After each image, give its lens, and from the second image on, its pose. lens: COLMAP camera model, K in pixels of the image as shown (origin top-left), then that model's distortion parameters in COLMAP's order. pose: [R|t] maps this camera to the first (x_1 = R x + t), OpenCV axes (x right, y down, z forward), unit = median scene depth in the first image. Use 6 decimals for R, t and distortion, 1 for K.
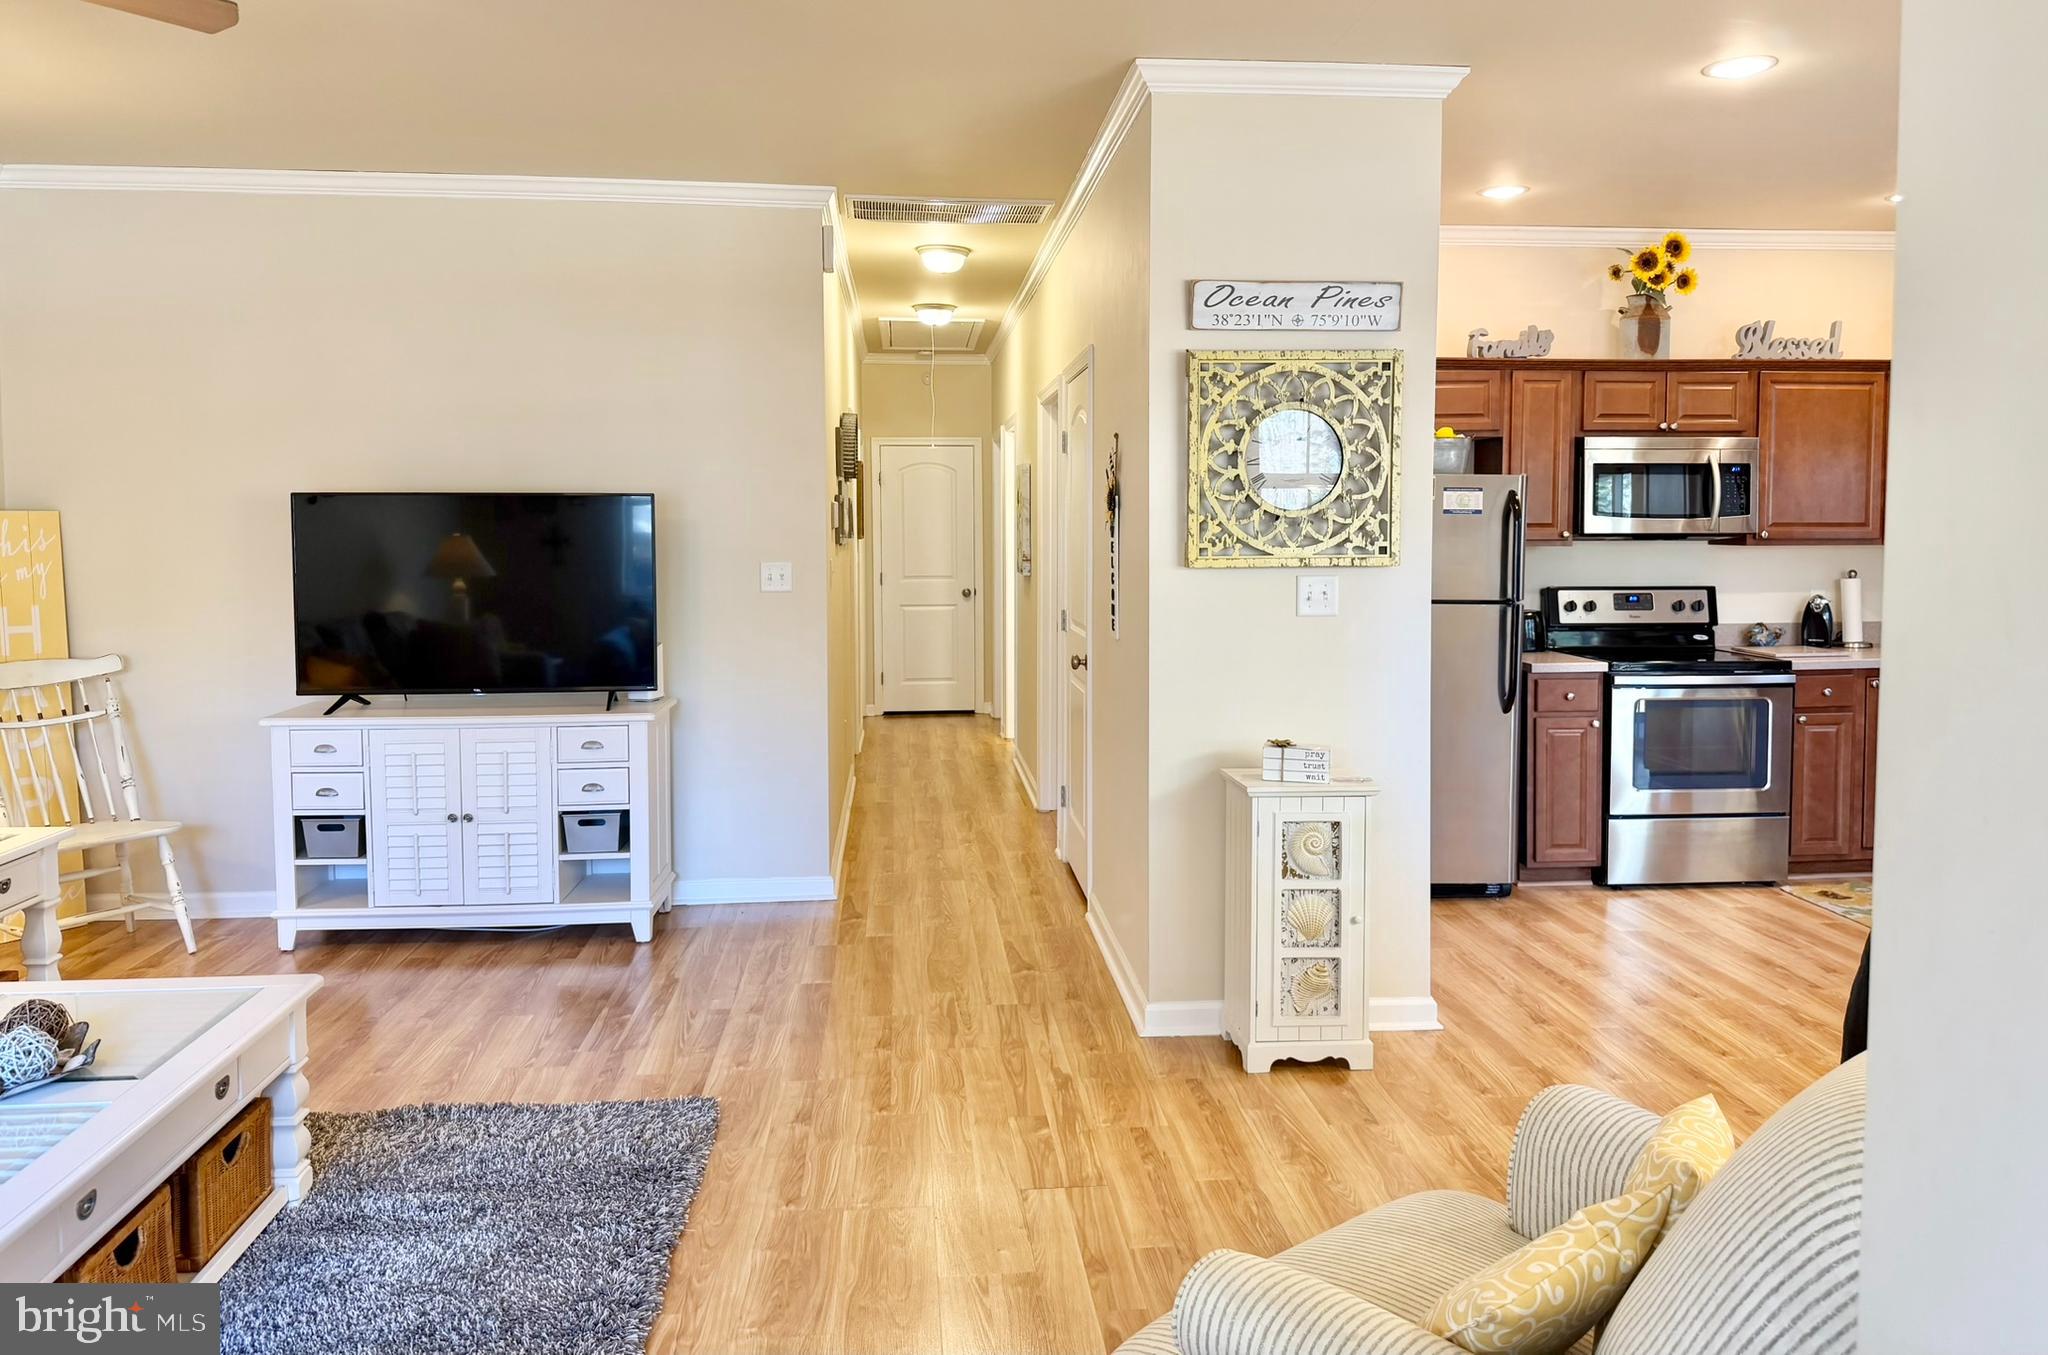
lens RADIAL K [[1435.6, 0, 1034.7], [0, 1435.6, 596.8], [0, 0, 1]] dist [0.038331, -0.049390]
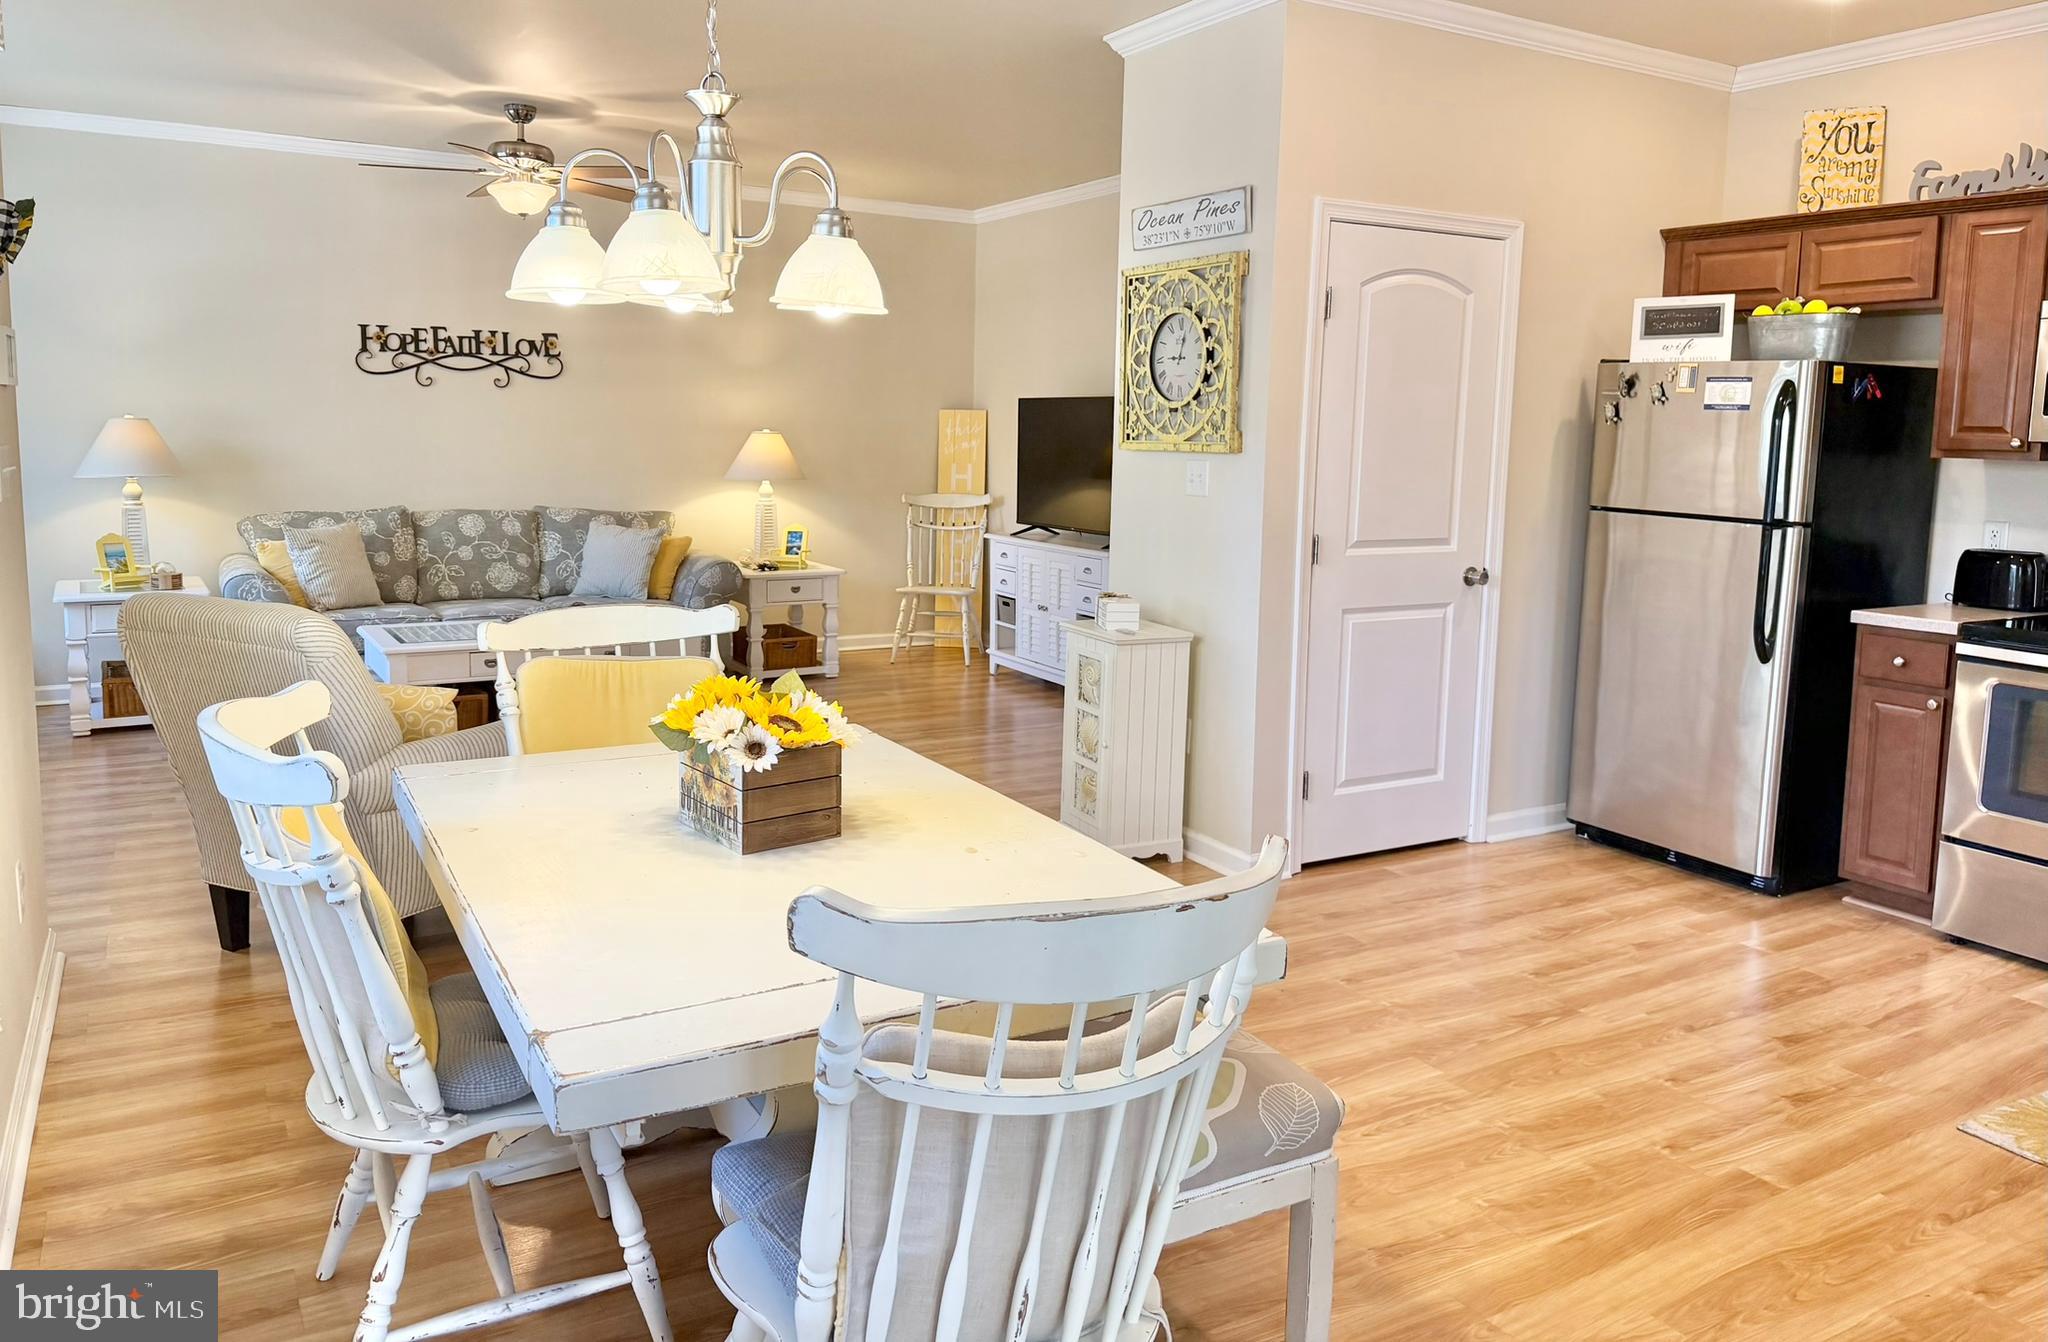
lens RADIAL K [[1432.1, 0, 1024.1], [0, 1432.1, 595.3], [0, 0, 1]] dist [0.095474, -0.170821]
pose [[0.426106, 0.114861, -0.897352, 0.825101], [-0.066161, 0.993208, 0.095714, -0.005593], [0.902251, 0.018585, 0.430811, 0.275995]]
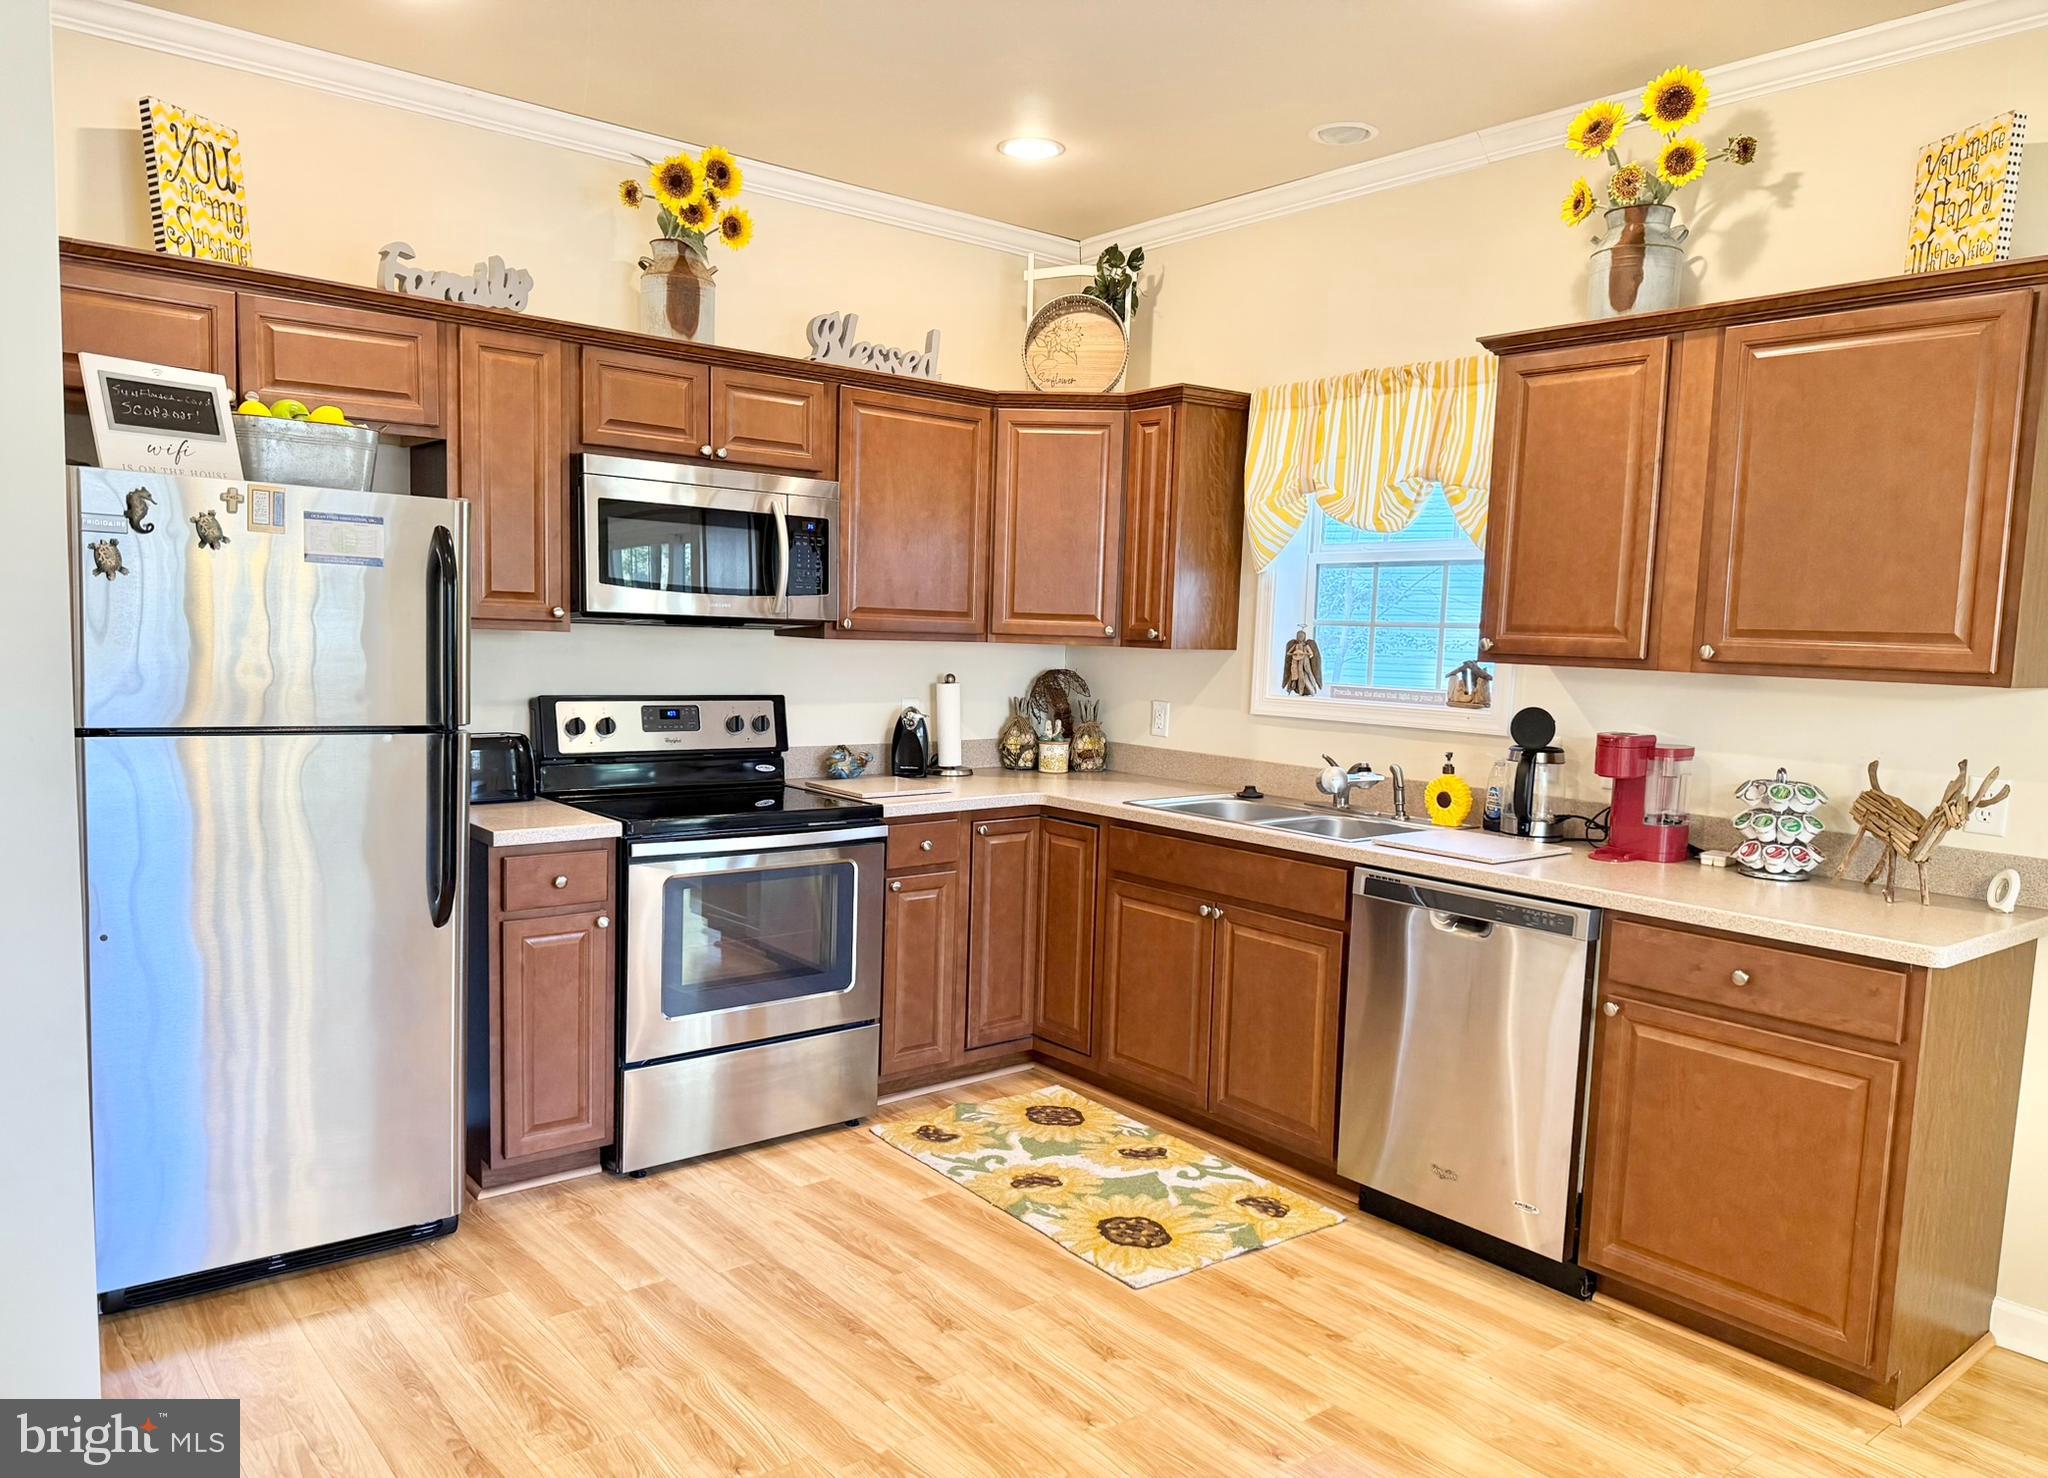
lens RADIAL K [[1429.0, 0, 1030.1], [0, 1429.0, 767.8], [0, 0, 1]] dist [0.107404, -0.161010]
pose [[0.826257, -0.028803, 0.562556, 0.193135], [-0.004445, 0.998327, 0.057643, -0.013982], [-0.563276, -0.050128, 0.824747, 0.389012]]
